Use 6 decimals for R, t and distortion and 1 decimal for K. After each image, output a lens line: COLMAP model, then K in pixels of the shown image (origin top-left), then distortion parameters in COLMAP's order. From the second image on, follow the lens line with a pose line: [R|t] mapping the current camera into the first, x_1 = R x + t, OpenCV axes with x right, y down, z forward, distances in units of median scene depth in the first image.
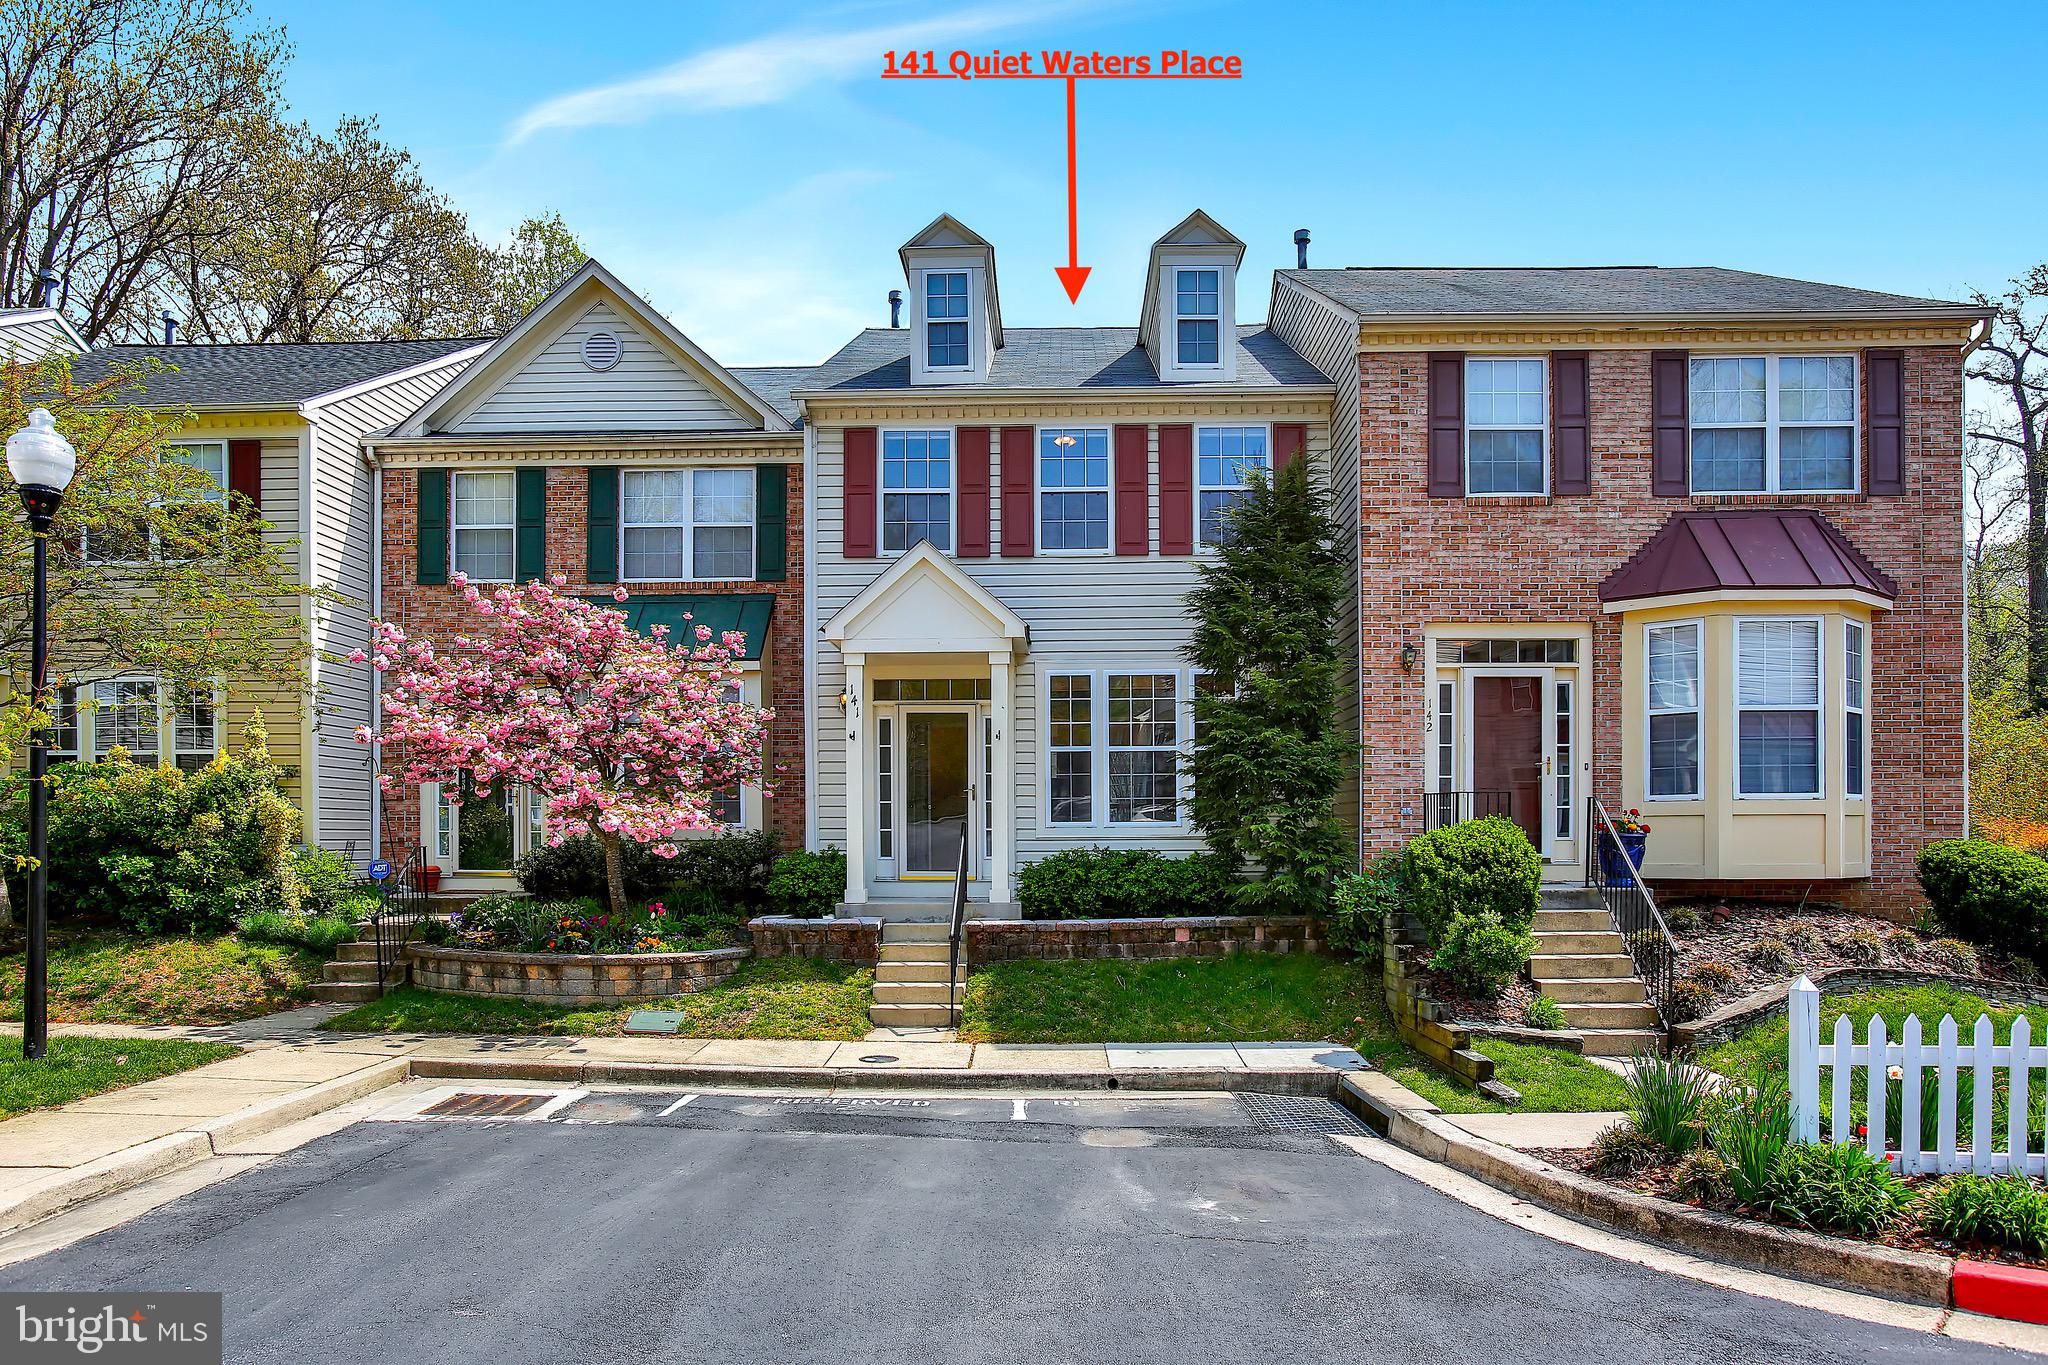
lens RADIAL K [[1343.7, 0, 1024.7], [0, 1343.7, 771.9], [0, 0, 1]] dist [-0.064414, 0.063476]
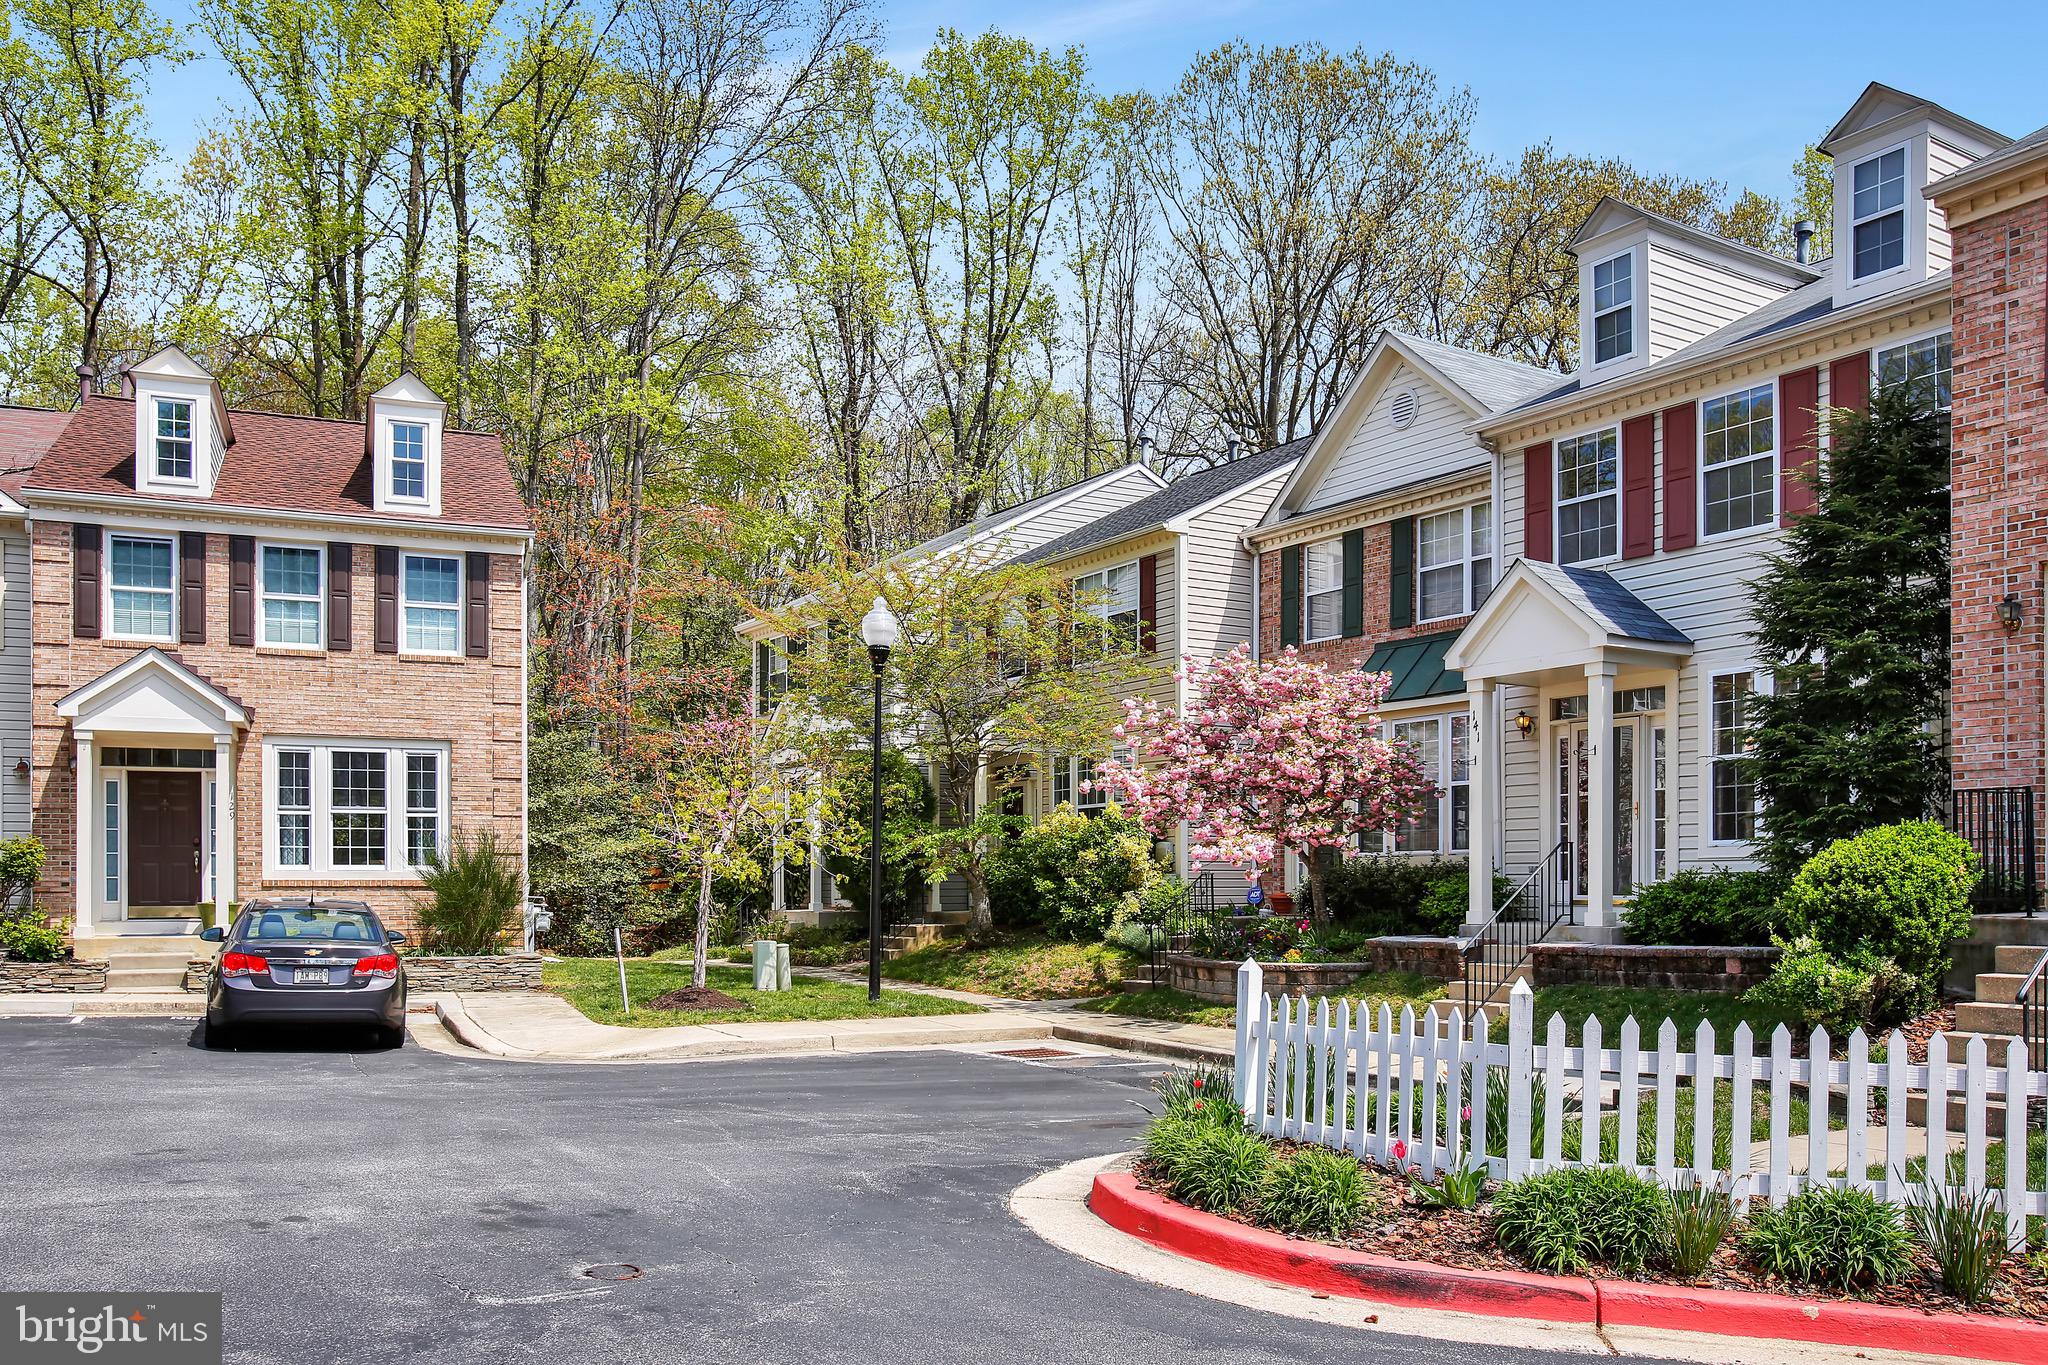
lens RADIAL K [[1642.9, 0, 1024.0], [0, 1642.9, 682.5], [0, 0, 1]] dist [-0.004369, 0.189034]
pose [[0.572843, -0.103185, -0.813144, 0.638406], [0.039407, 0.994364, -0.098420, 0.021786], [0.818717, 0.024336, 0.573681, -0.002761]]
